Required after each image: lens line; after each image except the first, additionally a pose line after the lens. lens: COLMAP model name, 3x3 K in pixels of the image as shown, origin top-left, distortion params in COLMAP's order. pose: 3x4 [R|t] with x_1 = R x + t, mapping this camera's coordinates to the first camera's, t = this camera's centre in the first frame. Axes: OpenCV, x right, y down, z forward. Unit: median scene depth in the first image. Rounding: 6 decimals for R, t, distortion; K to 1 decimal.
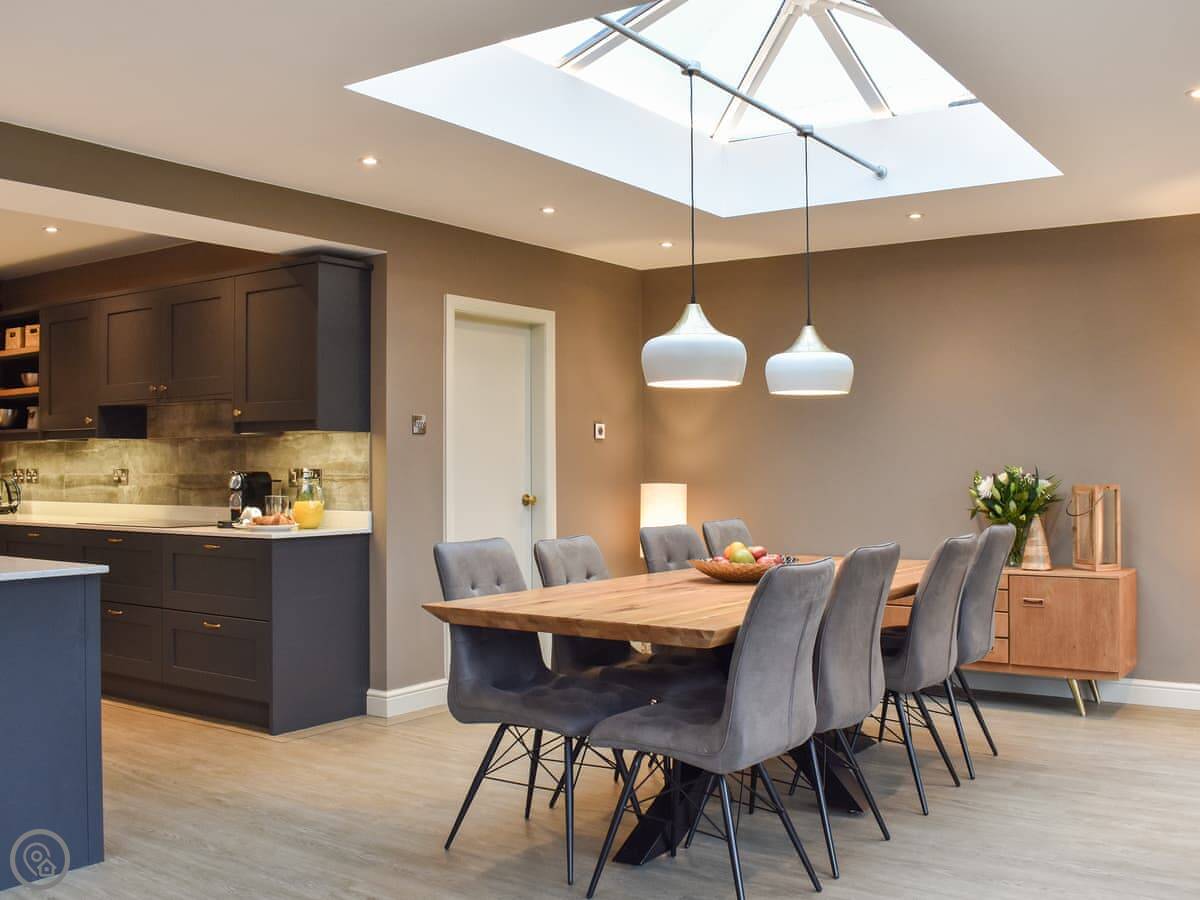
lens RADIAL K [[1172.0, 0, 601.6], [0, 1172.0, 431.9], [0, 0, 1]] dist [-0.087615, 0.002074]
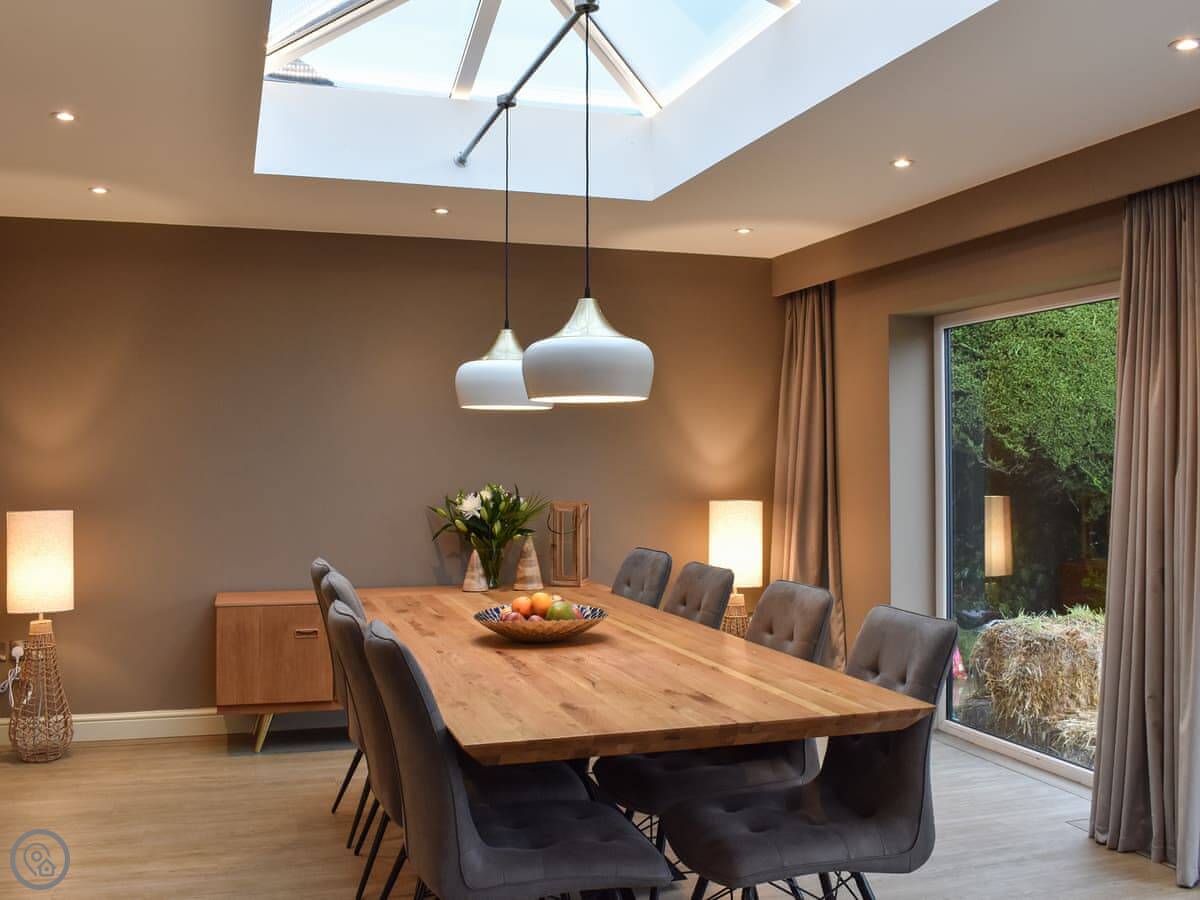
lens RADIAL K [[1172.0, 0, 601.6], [0, 1172.0, 431.9], [0, 0, 1]] dist [-0.087615, 0.002074]
pose [[0.602610, 0.019713, 0.797793, -0.357699], [-0.020924, 0.999741, -0.008897, -0.006724], [-0.797762, -0.011331, 0.602866, 0.326471]]
